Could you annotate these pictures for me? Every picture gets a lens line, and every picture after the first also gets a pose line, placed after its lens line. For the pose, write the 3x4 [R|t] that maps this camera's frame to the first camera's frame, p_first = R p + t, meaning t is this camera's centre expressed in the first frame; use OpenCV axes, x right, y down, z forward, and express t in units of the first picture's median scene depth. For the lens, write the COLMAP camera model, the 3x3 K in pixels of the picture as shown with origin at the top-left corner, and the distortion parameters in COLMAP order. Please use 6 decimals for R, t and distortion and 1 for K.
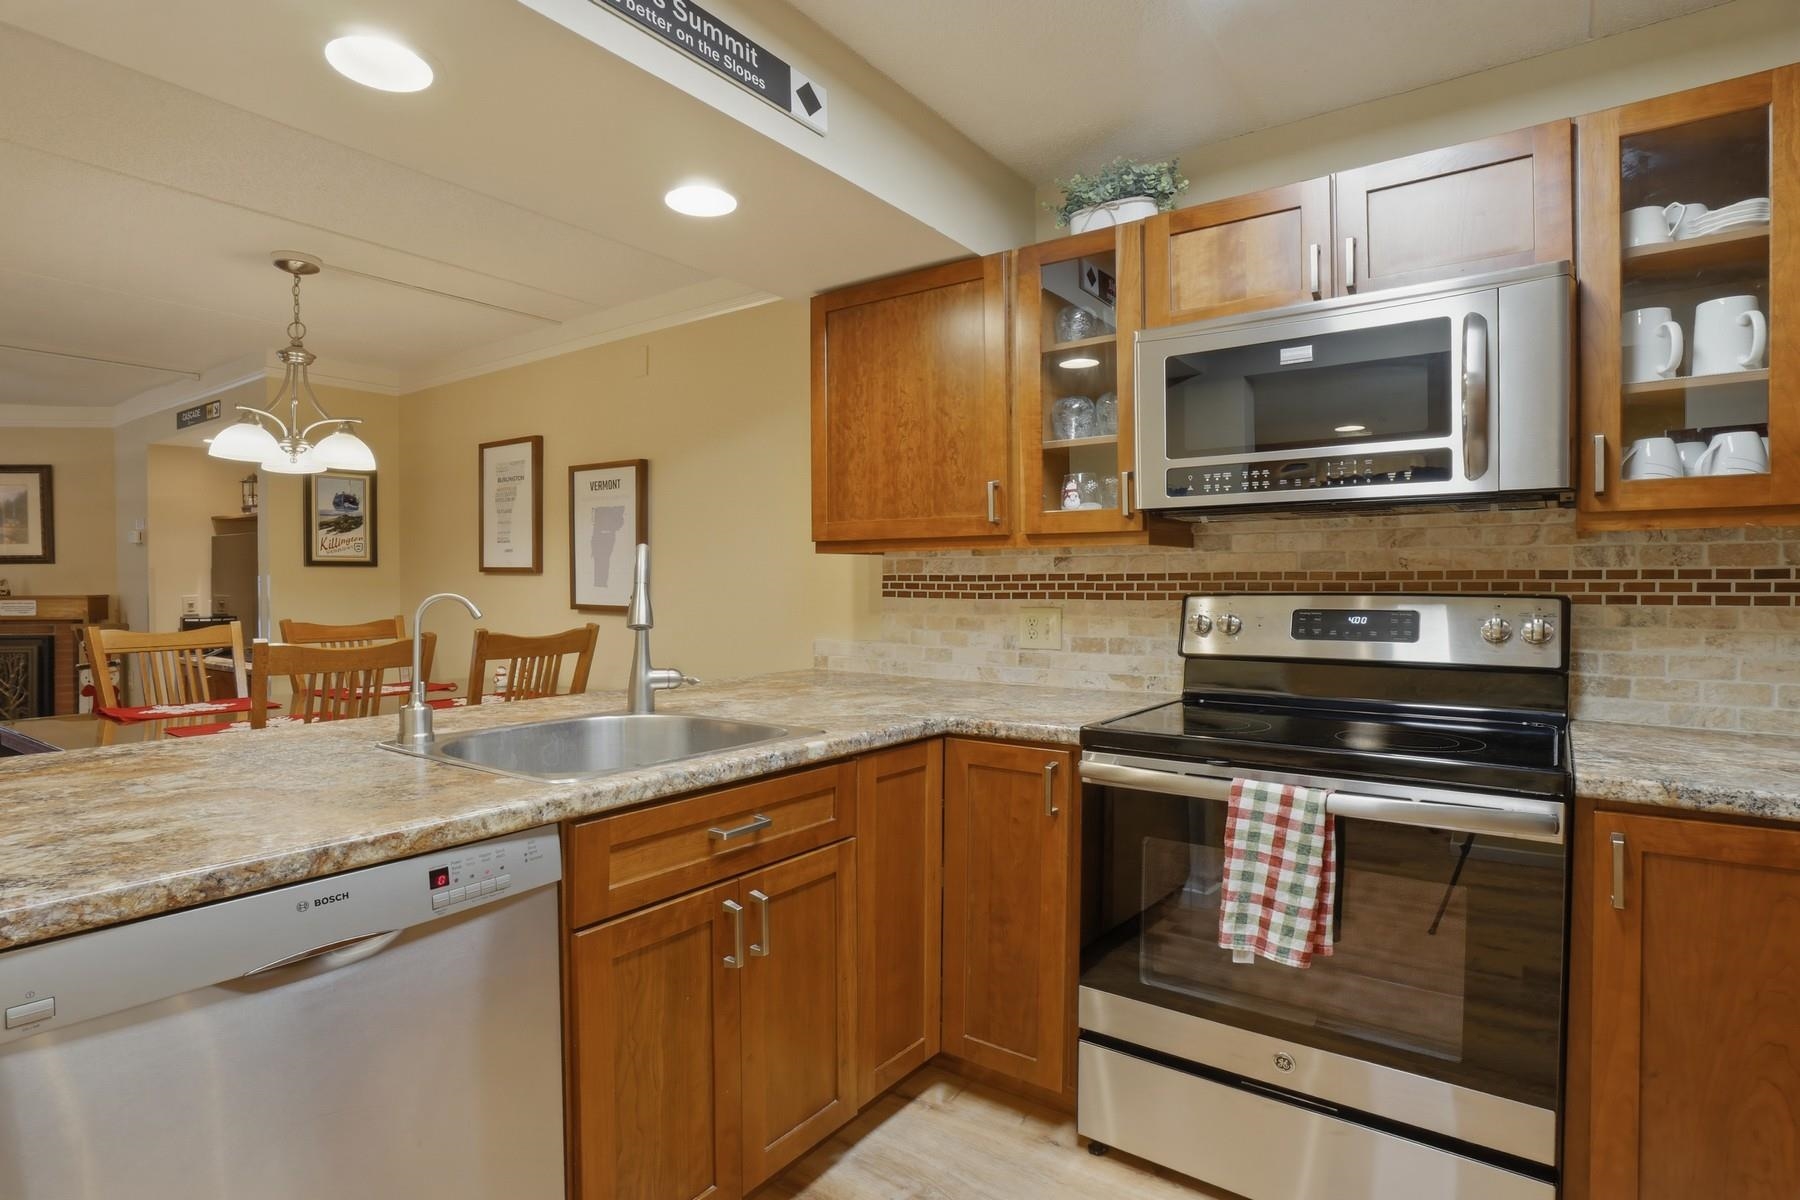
lens RADIAL K [[936.5, 0, 881.6], [0, 936.5, 599.6], [0, 0, 1]] dist [-0.066679, 0.031992]
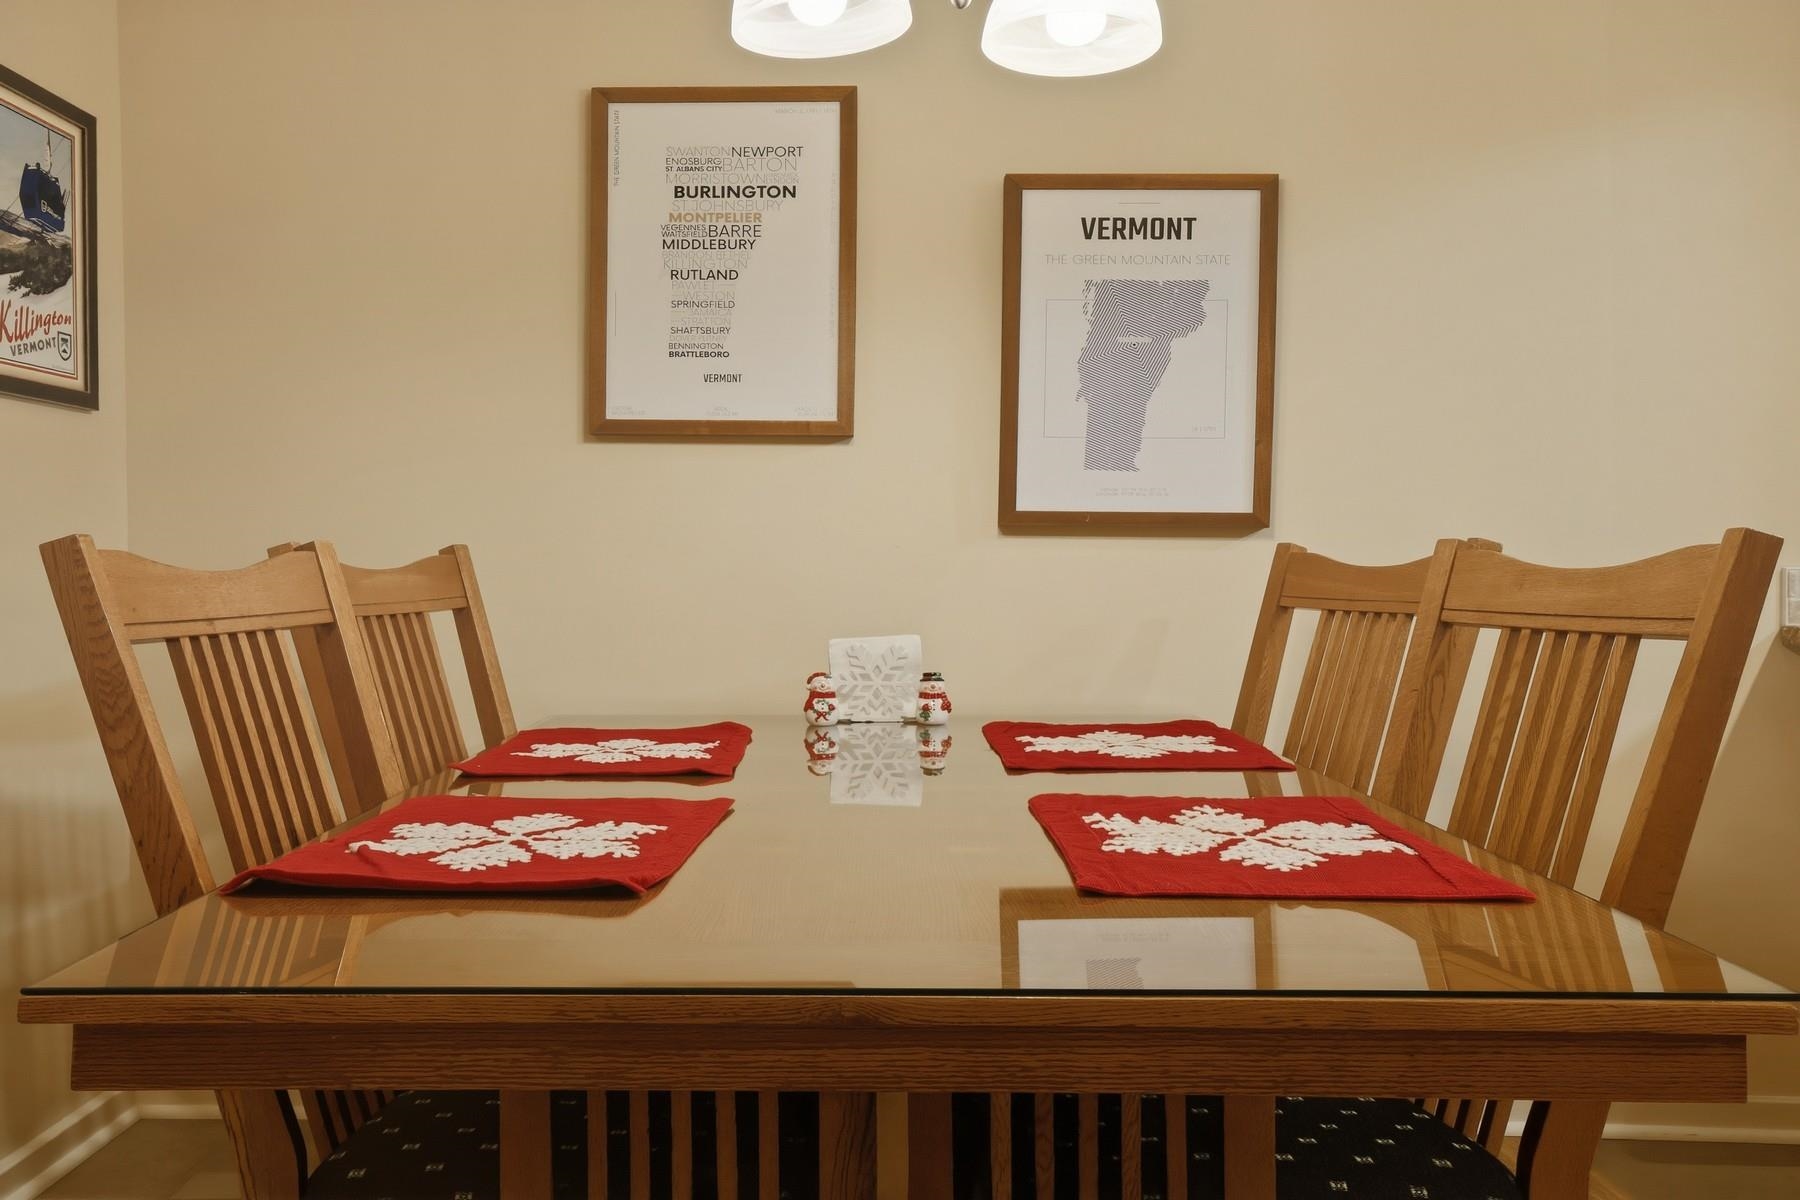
lens RADIAL K [[1499.2, 0, 812.6], [0, 1499.2, 597.7], [0, 0, 1]] dist [0.012768, 0.003443]
pose [[0.828113, -0.009792, 0.560475, -1.383204], [0.011748, 0.999931, 0.000113, 0.075432], [-0.560438, 0.006491, 0.828171, 0.881157]]
